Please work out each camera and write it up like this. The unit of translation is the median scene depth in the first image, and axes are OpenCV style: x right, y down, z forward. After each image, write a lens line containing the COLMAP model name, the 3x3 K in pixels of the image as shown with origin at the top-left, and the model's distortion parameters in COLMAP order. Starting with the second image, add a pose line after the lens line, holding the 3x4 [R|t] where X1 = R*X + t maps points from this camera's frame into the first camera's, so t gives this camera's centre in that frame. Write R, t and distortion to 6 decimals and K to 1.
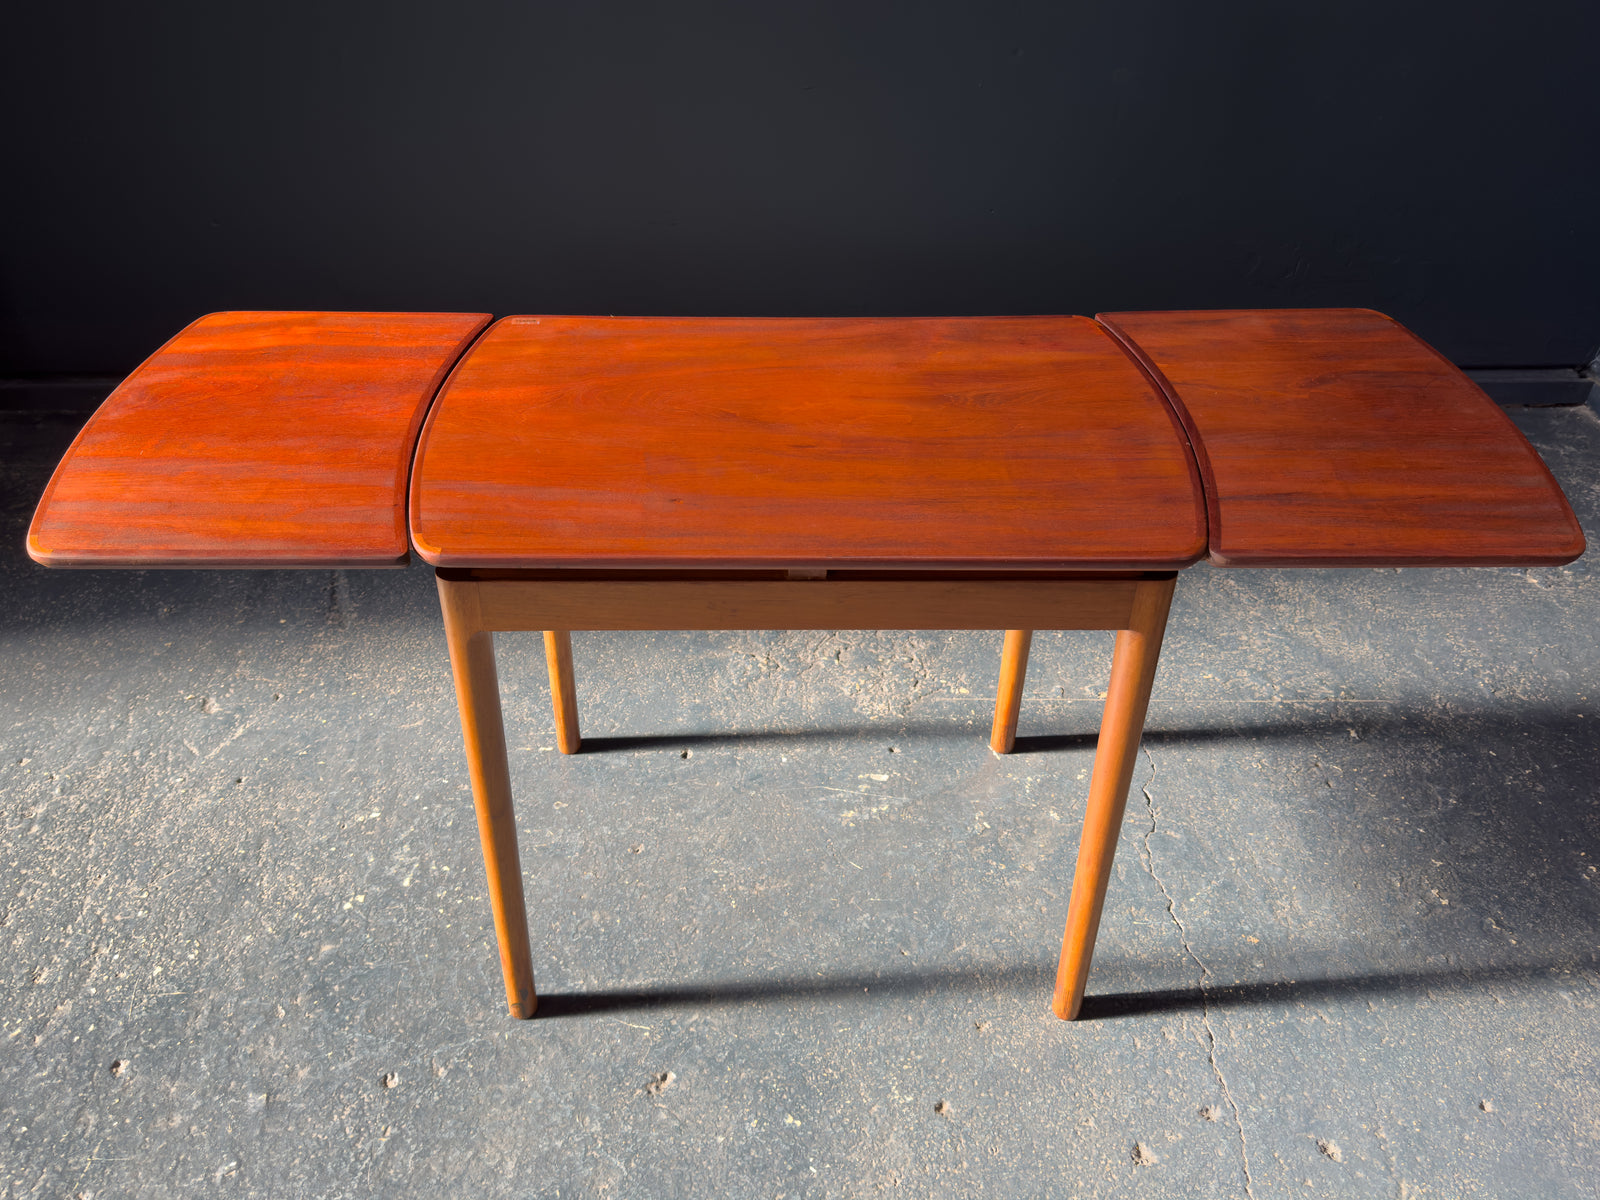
lens RADIAL K [[1274.6, 0, 768.5], [0, 1274.6, 529.5], [0, 0, 1]] dist [0.057661, -0.113105]
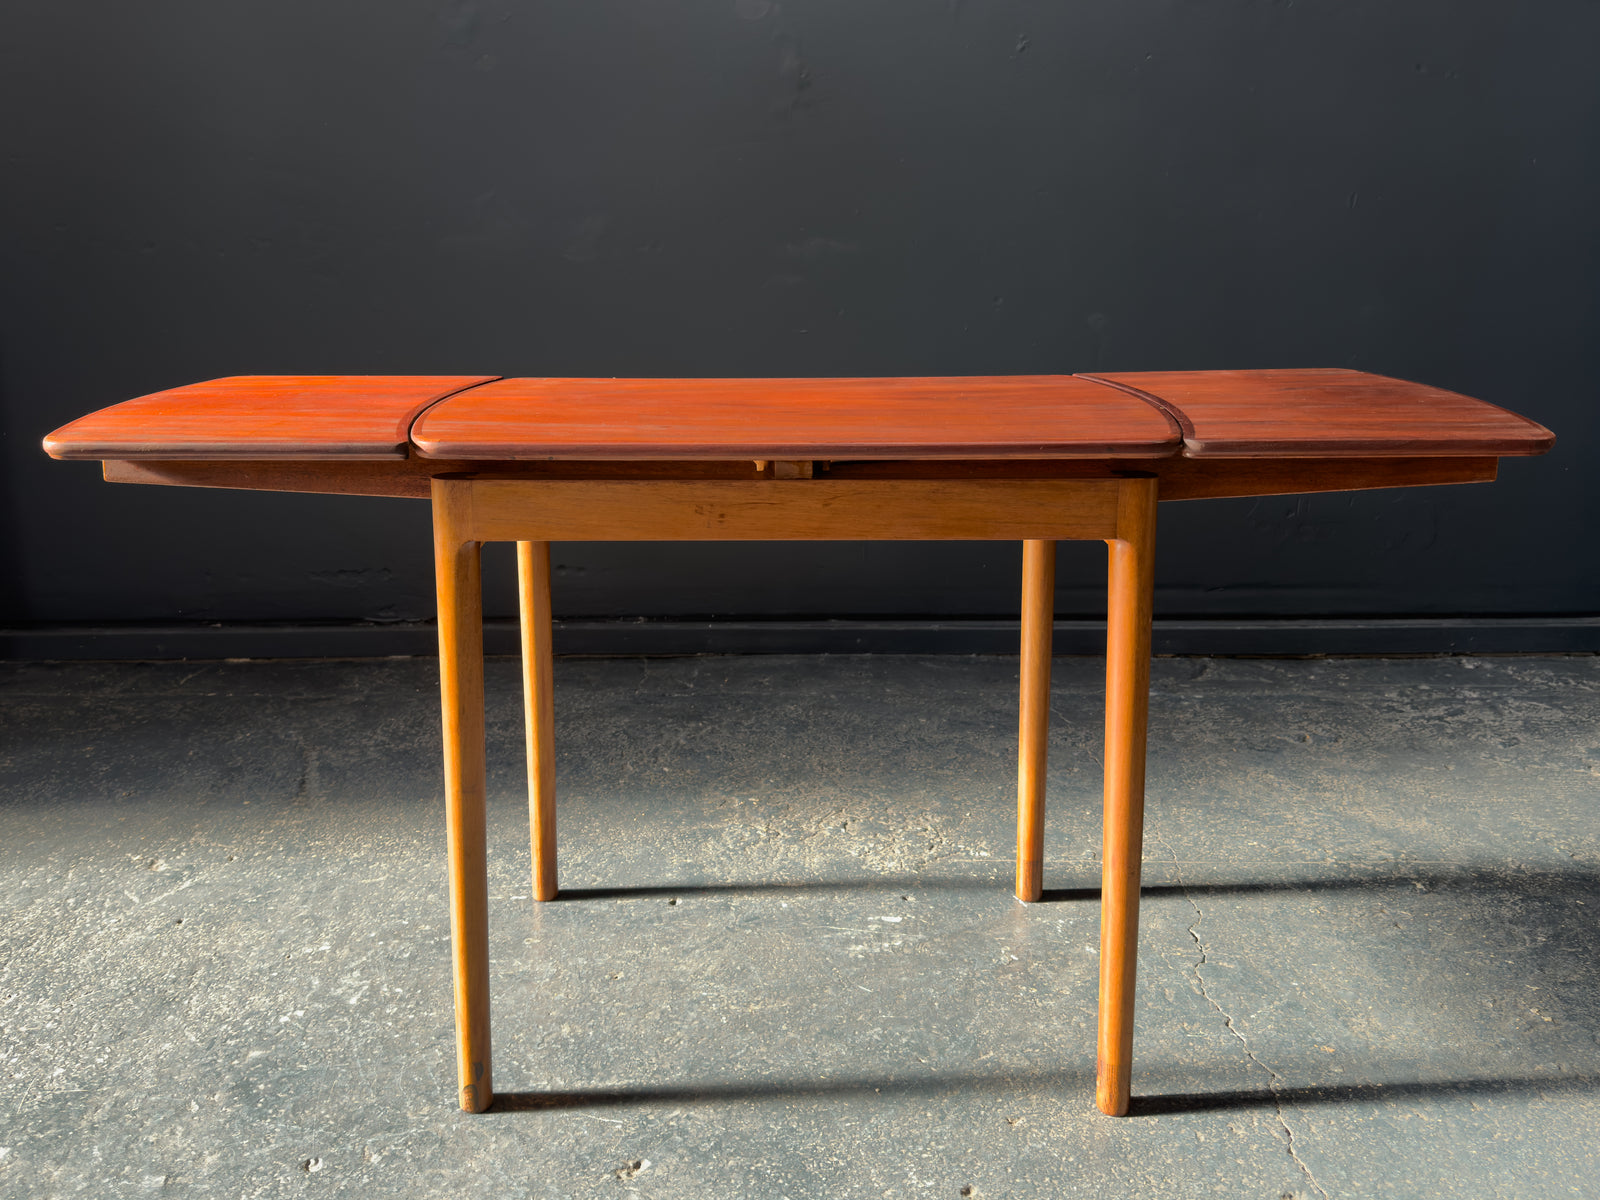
lens RADIAL K [[1386.0, 0, 759.5], [0, 1386.0, 498.4], [0, 0, 1]] dist [0.011412, -0.037123]
pose [[0.999843, -0.004680, -0.017069, 0.013796], [-0.002520, 0.916941, -0.399014, 0.330559], [0.017519, 0.398994, 0.916786, -0.003761]]
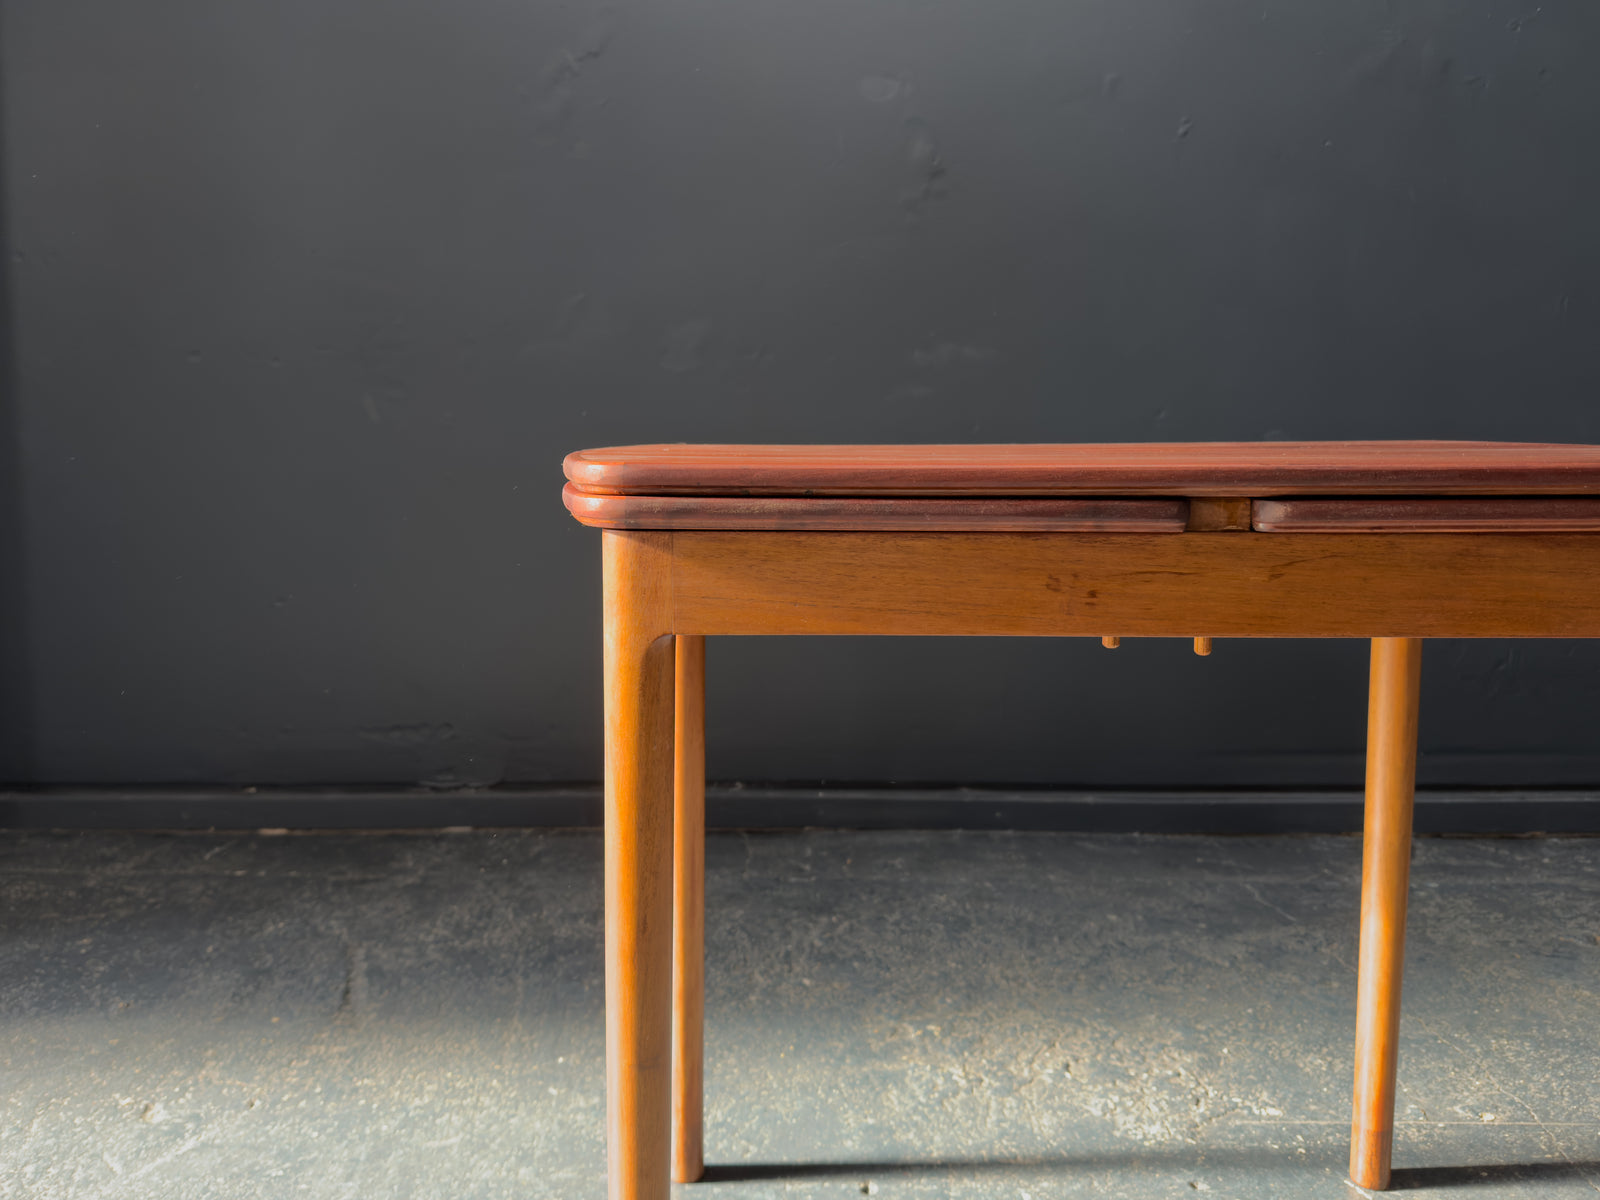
lens RADIAL K [[1259.3, 0, 724.2], [0, 1259.3, 549.6], [0, 0, 1]] dist [-0.022259, 0.010119]
pose [[0.999221, -0.002840, -0.039359, -0.119937], [-0.016949, 0.869822, -0.493075, 0.226334], [0.035635, 0.493358, 0.869096, 0.326809]]
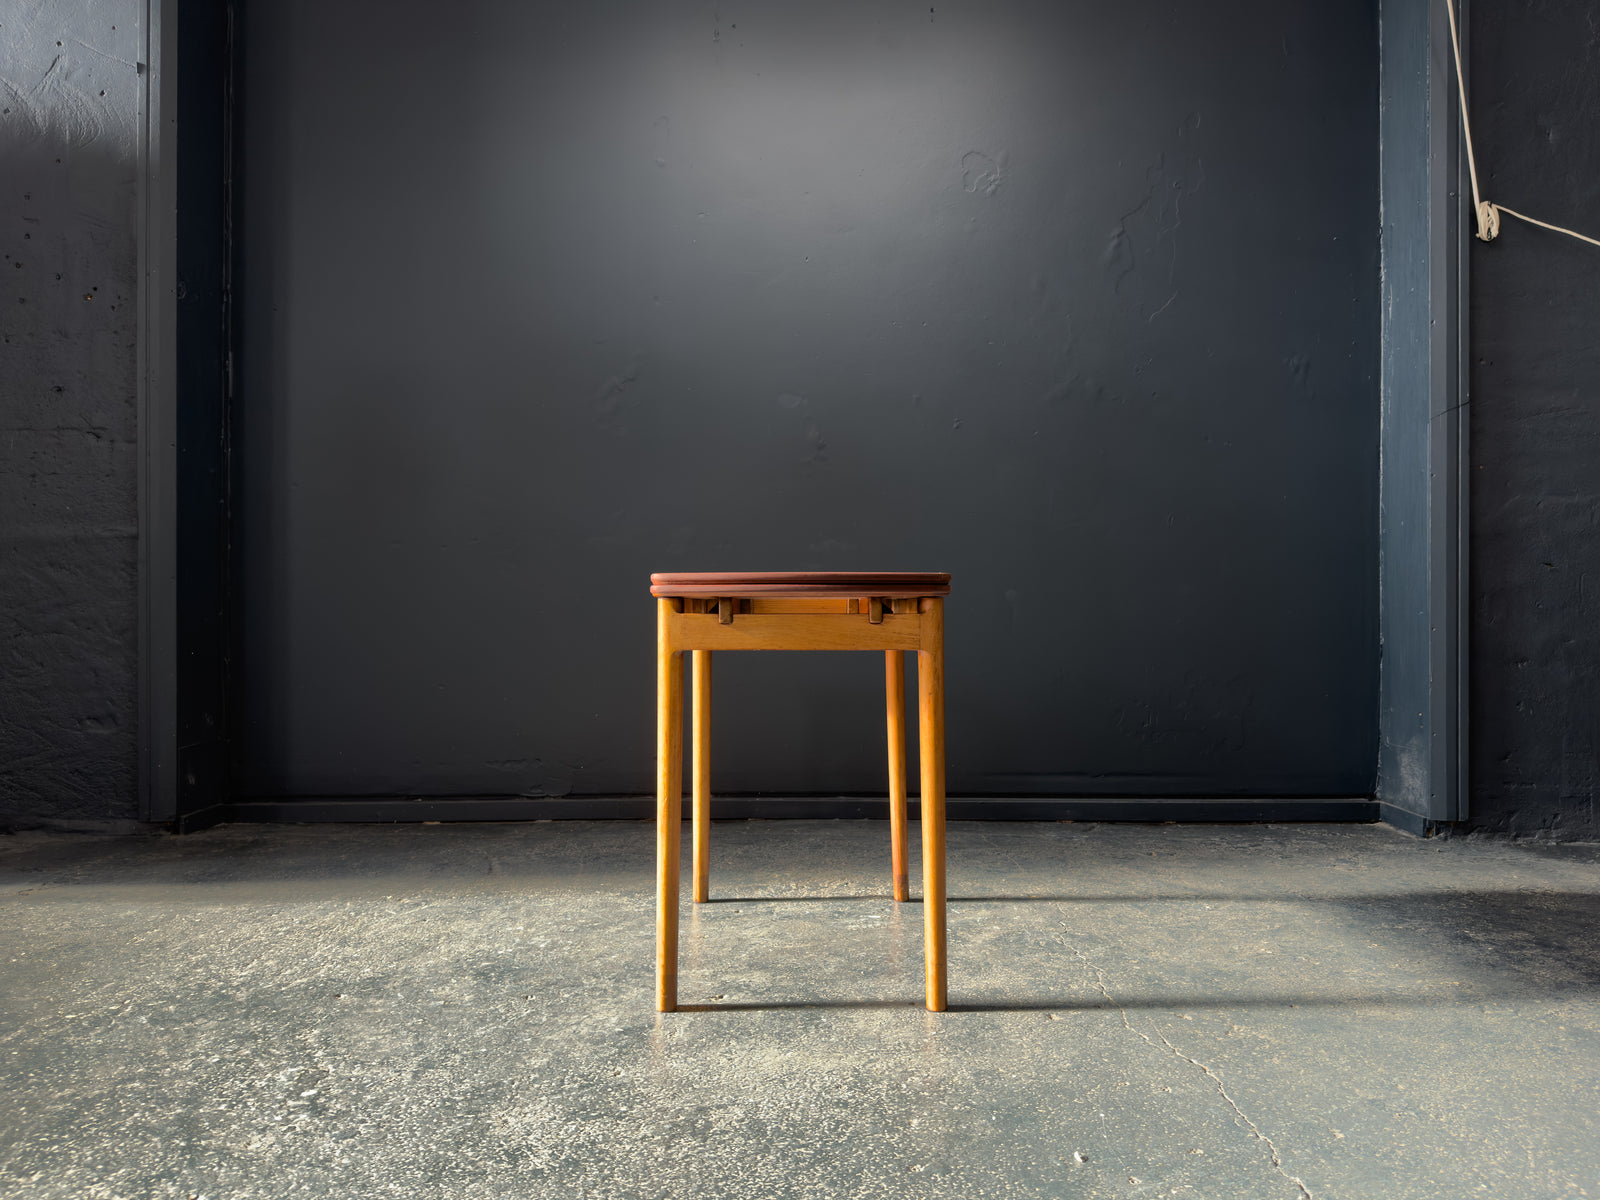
lens RADIAL K [[1137.0, 0, 806.7], [0, 1137.0, 622.0], [0, 0, 1]] dist [0.001609, -0.018401]
pose [[0.999999, -0.000925, 0.001107, 0.010612], [0.001392, 0.820214, -0.572056, 0.687732], [-0.000379, 0.572057, 0.820214, -0.236288]]
